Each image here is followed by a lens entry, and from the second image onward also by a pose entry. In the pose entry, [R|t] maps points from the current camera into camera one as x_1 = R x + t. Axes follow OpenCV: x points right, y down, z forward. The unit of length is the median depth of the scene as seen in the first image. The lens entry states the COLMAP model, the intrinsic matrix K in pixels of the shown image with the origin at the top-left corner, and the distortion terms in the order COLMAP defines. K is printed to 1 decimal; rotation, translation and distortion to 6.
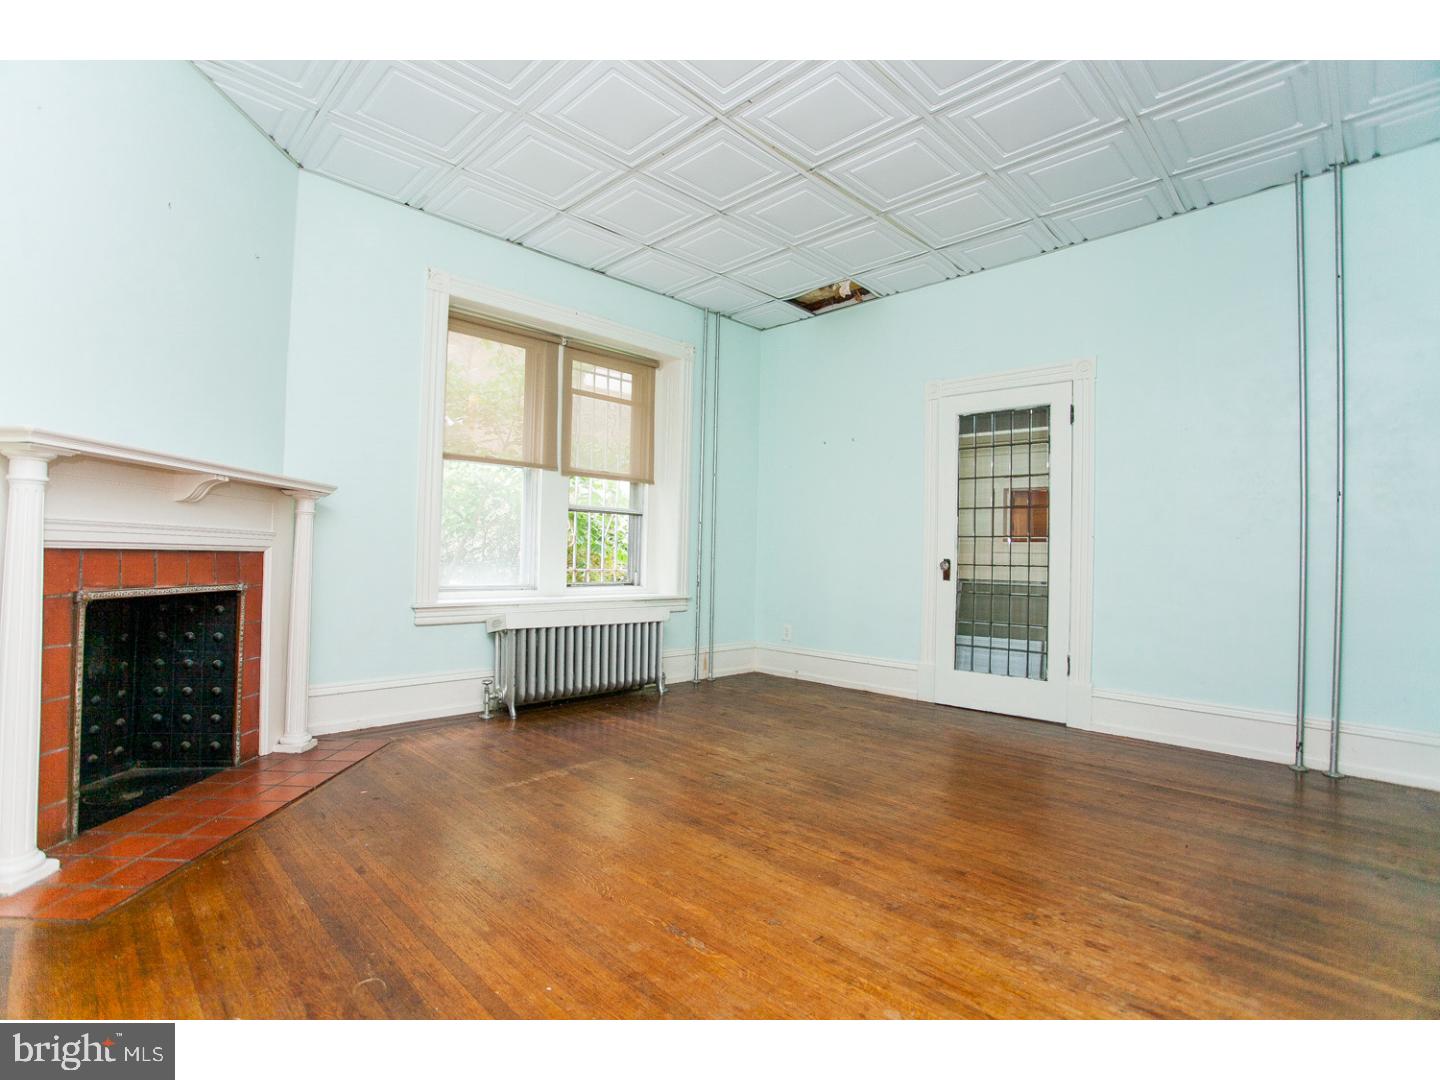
lens RADIAL K [[689.0, 0, 716.3], [0, 689.0, 542.5], [0, 0, 1]] dist [-0.059868, 0.020770]
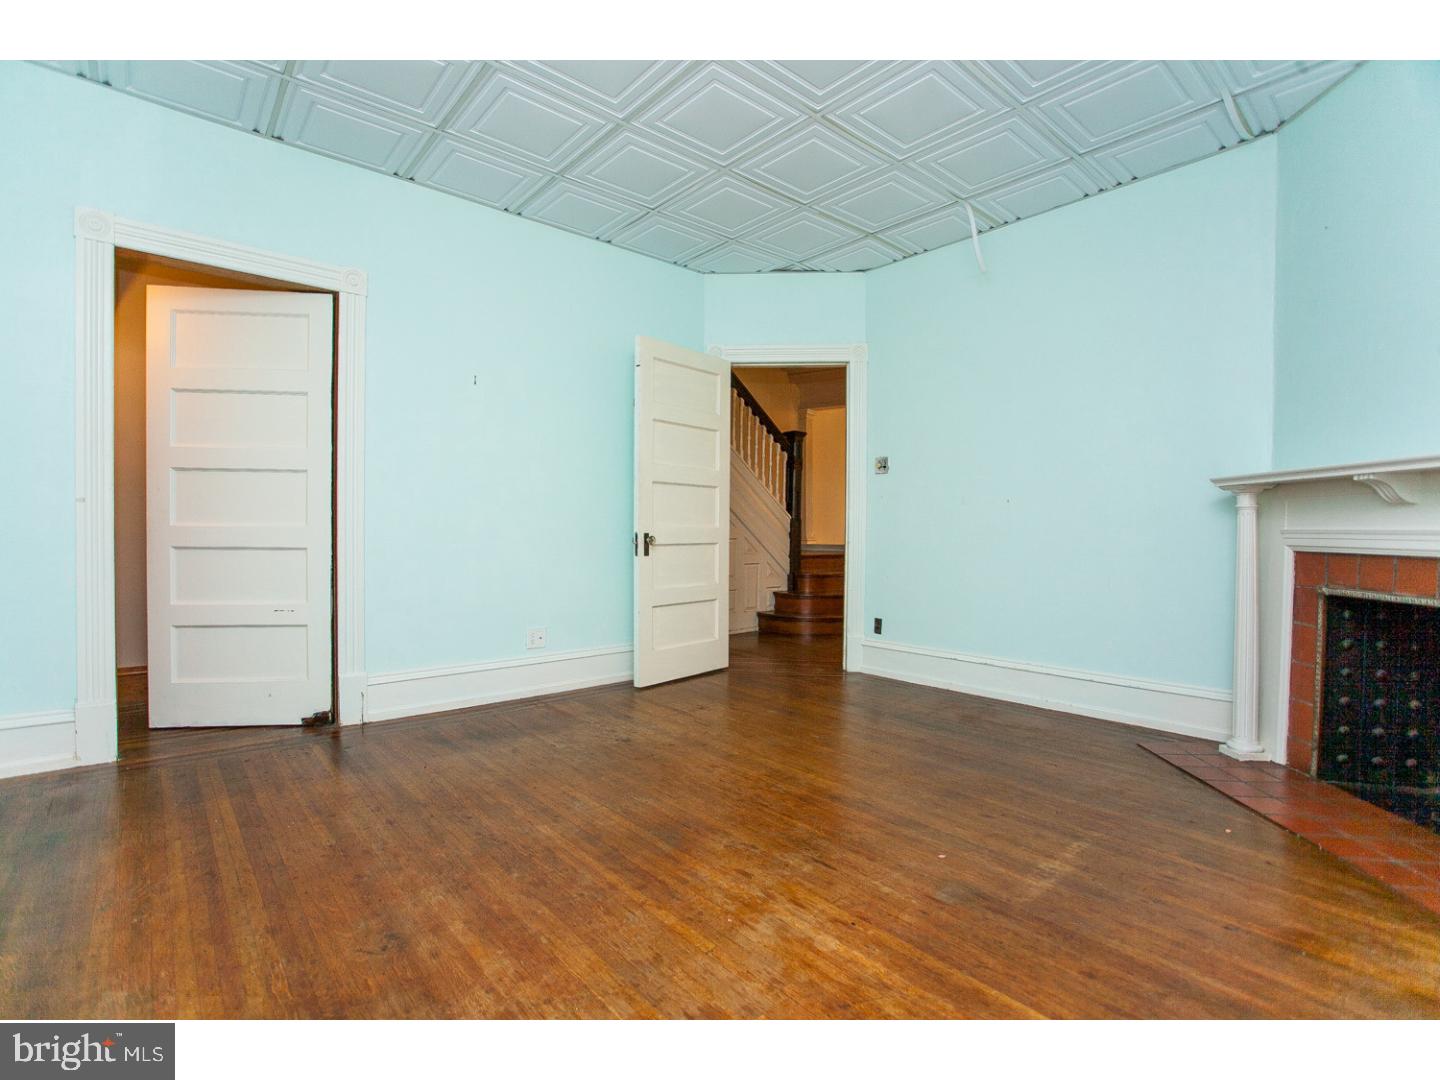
lens RADIAL K [[689.0, 0, 722.9], [0, 689.0, 538.9], [0, 0, 1]] dist [-0.059868, 0.020770]
pose [[-0.997058, -0.031421, 0.069921, 0.071524], [-0.031967, 0.999466, -0.006710, 0.021974], [-0.069673, -0.008926, -0.997530, 1.832690]]
